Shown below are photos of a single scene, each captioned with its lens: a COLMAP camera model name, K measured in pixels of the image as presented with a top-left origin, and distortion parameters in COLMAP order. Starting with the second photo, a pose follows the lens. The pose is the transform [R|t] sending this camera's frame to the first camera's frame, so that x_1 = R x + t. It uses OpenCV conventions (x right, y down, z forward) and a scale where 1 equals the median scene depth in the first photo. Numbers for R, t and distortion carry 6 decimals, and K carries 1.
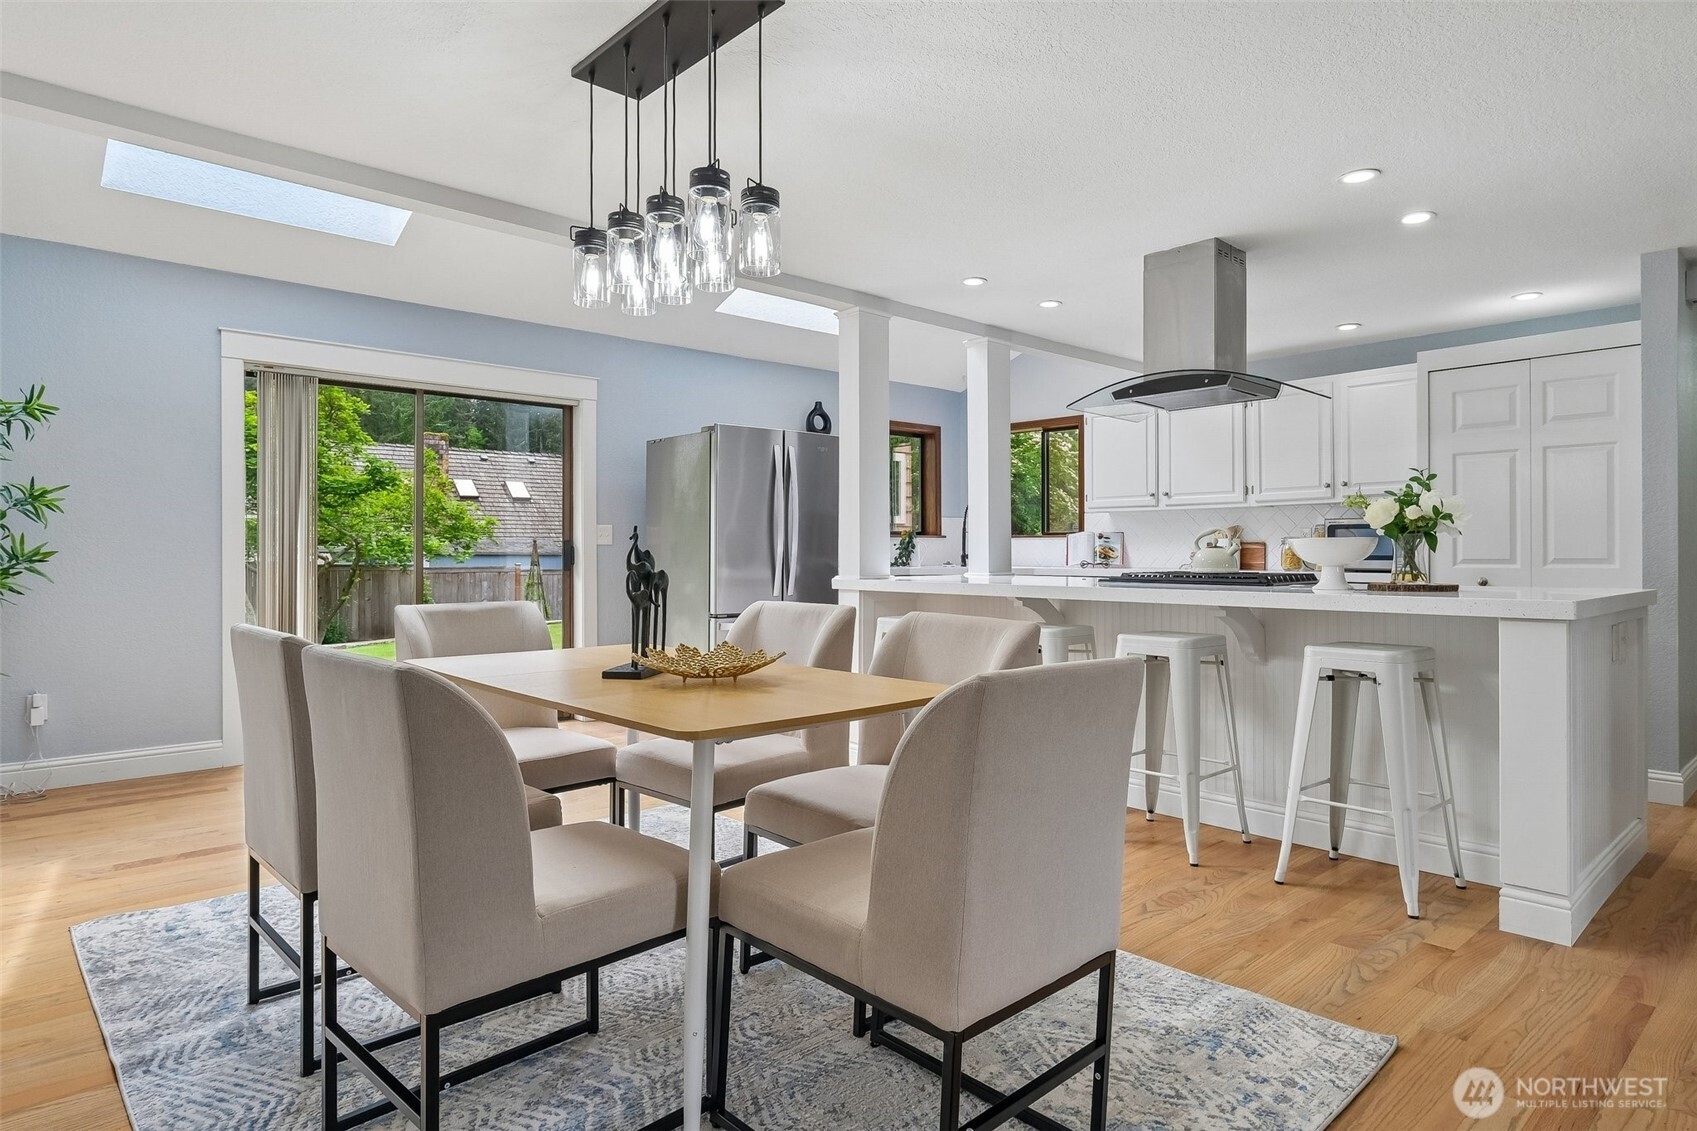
lens RADIAL K [[954.3, 0, 849.5], [0, 954.3, 556.5], [0, 0, 1]] dist [-0.000850, -0.000313]
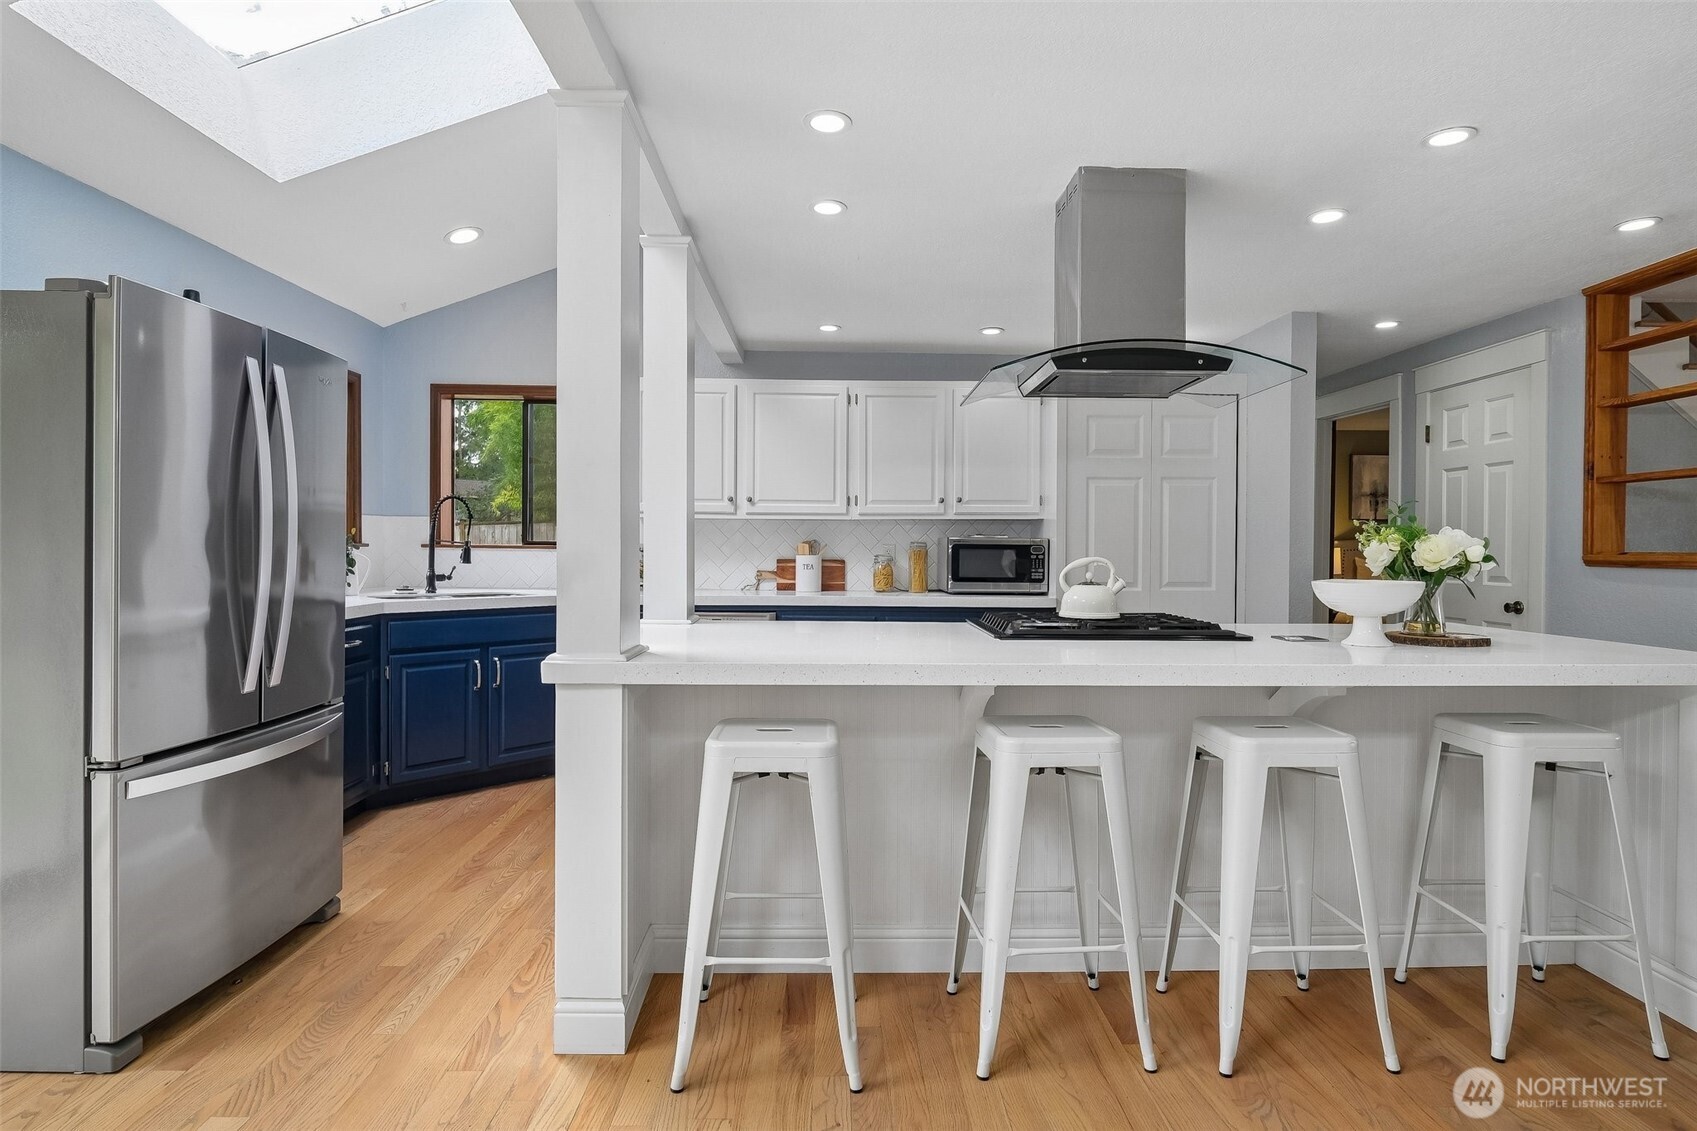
lens RADIAL K [[883.9, 0, 848.5], [0, 883.9, 565.5], [0, 0, 1]] dist [-0.001416, -0.000324]
pose [[0.652453, -0.011172, 0.757747, -0.217318], [-0.005153, 0.999803, 0.019177, -0.028727], [-0.757812, -0.016417, 0.652267, 0.530740]]
